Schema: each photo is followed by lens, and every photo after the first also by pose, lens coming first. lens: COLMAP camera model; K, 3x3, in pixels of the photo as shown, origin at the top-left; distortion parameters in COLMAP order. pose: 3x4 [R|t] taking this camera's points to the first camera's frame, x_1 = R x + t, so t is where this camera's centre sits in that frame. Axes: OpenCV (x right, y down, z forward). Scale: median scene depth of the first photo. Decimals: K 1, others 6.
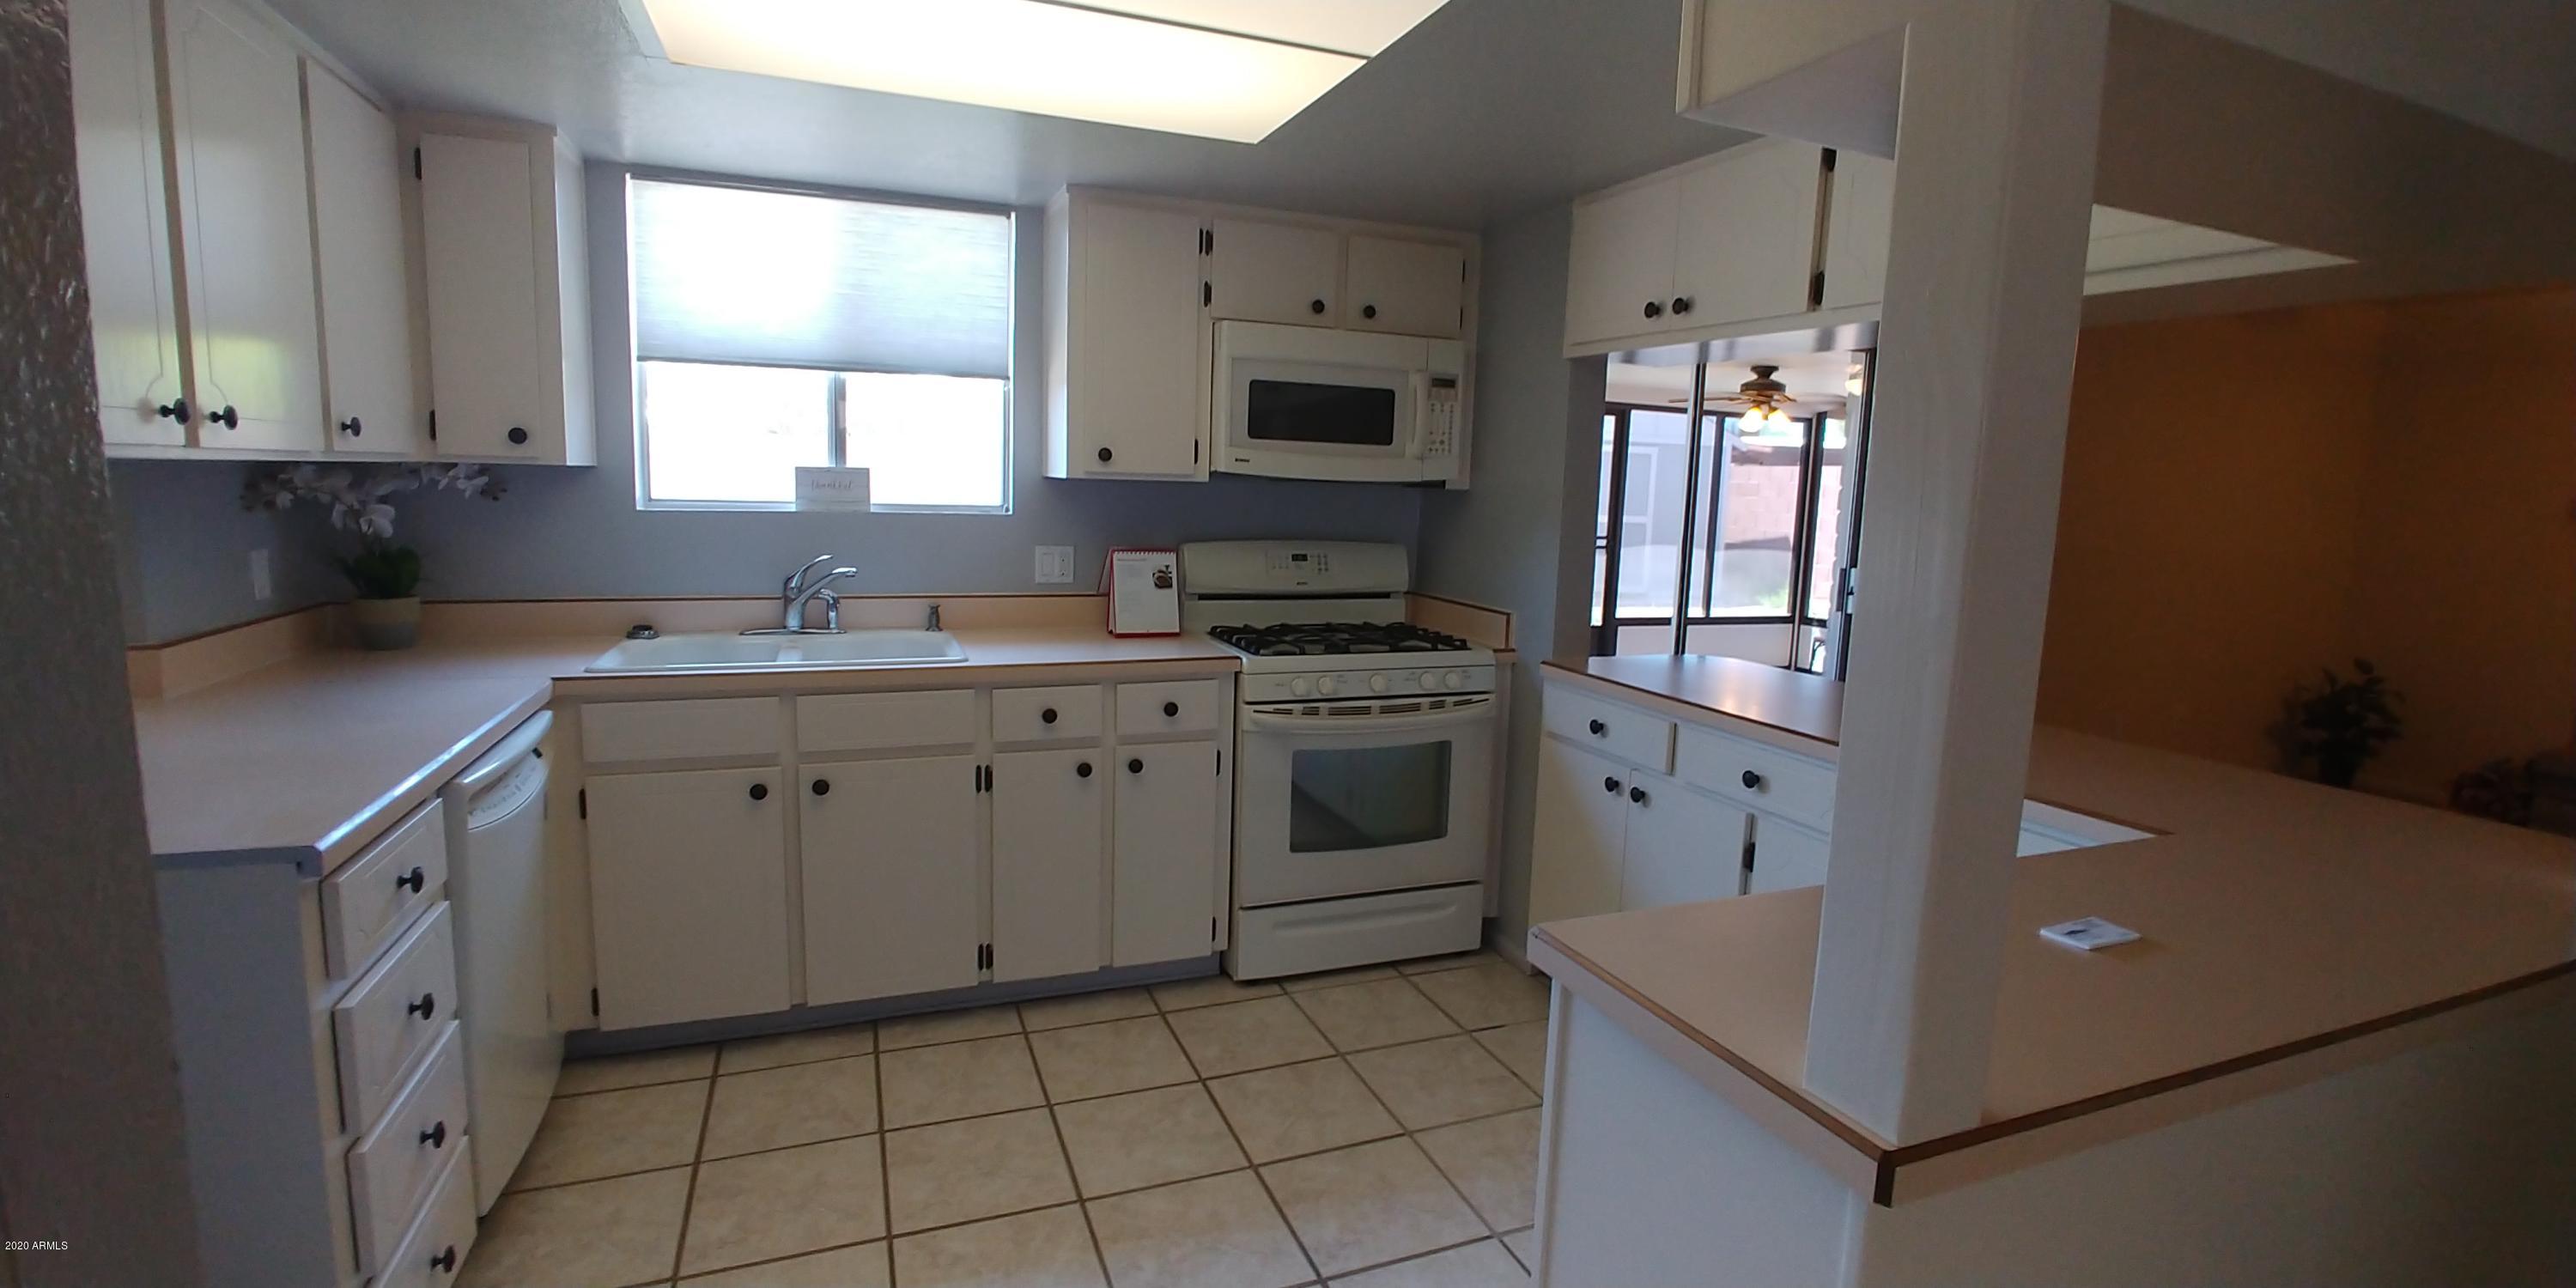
lens RADIAL K [[1137.3, 0, 1288.0], [0, 1137.3, 644.0], [0, 0, 1]] dist [-0.021117, 0.000148]
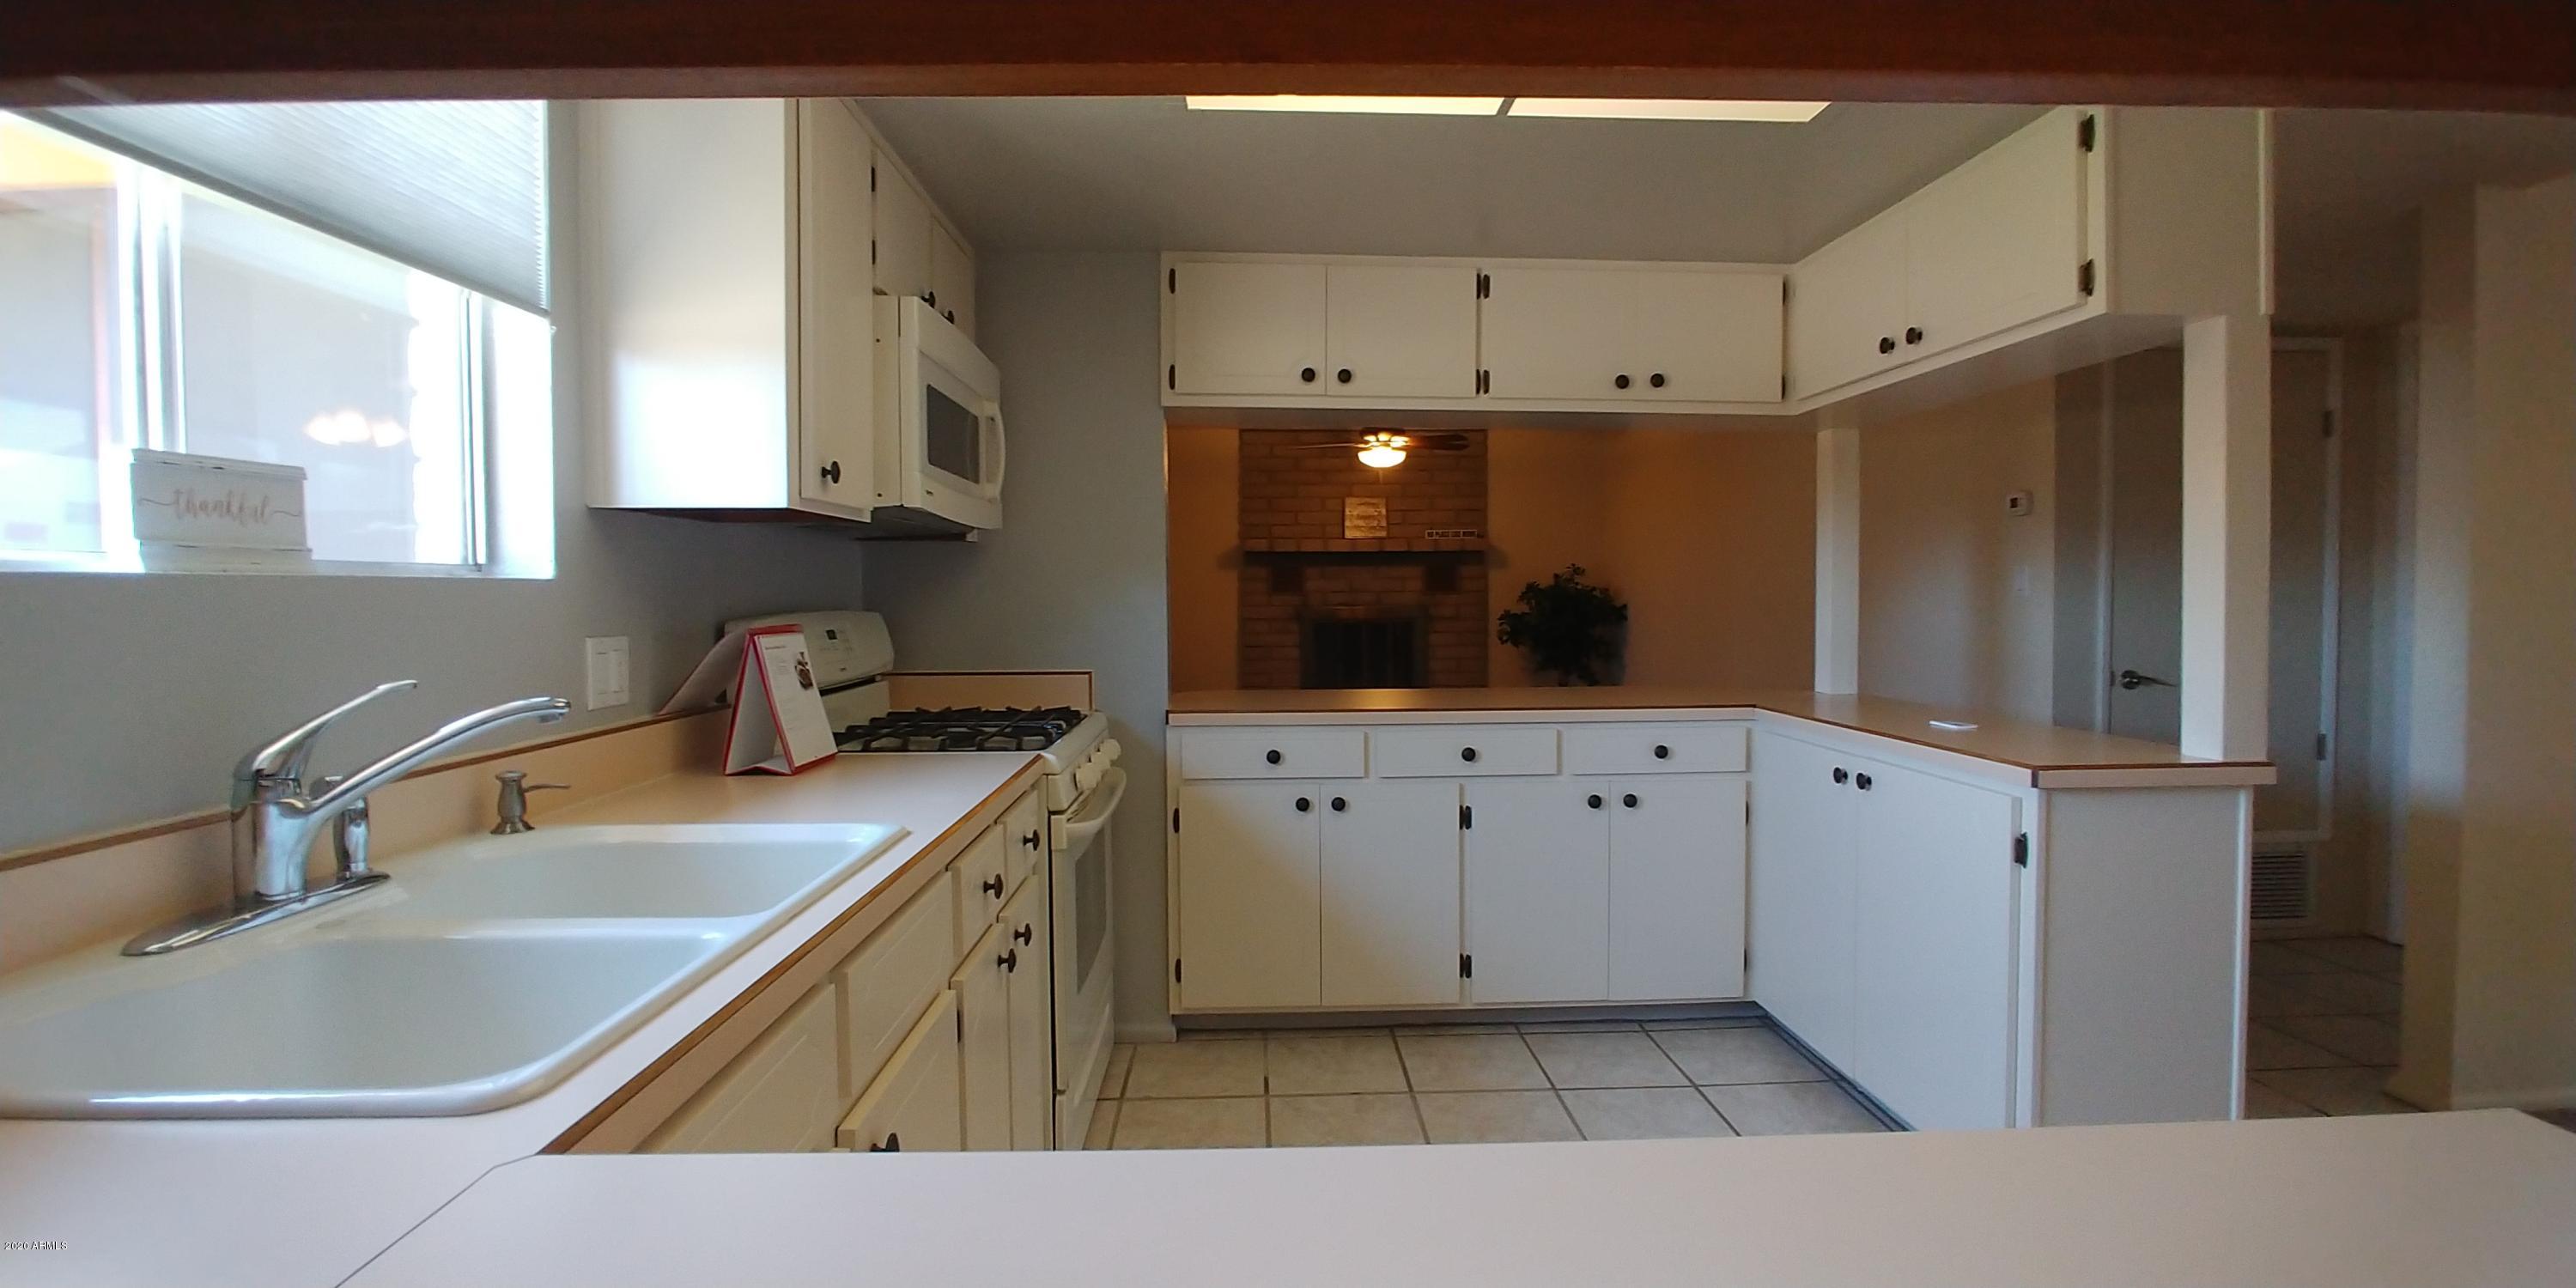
lens RADIAL K [[1137.3, 0, 1288.0], [0, 1137.3, 644.0], [0, 0, 1]] dist [-0.021117, 0.000148]
pose [[0.330014, -0.076750, 0.940851, -0.640623], [0.152248, 0.987968, 0.027192, -0.051740], [-0.931618, 0.134269, 0.337728, 0.554888]]
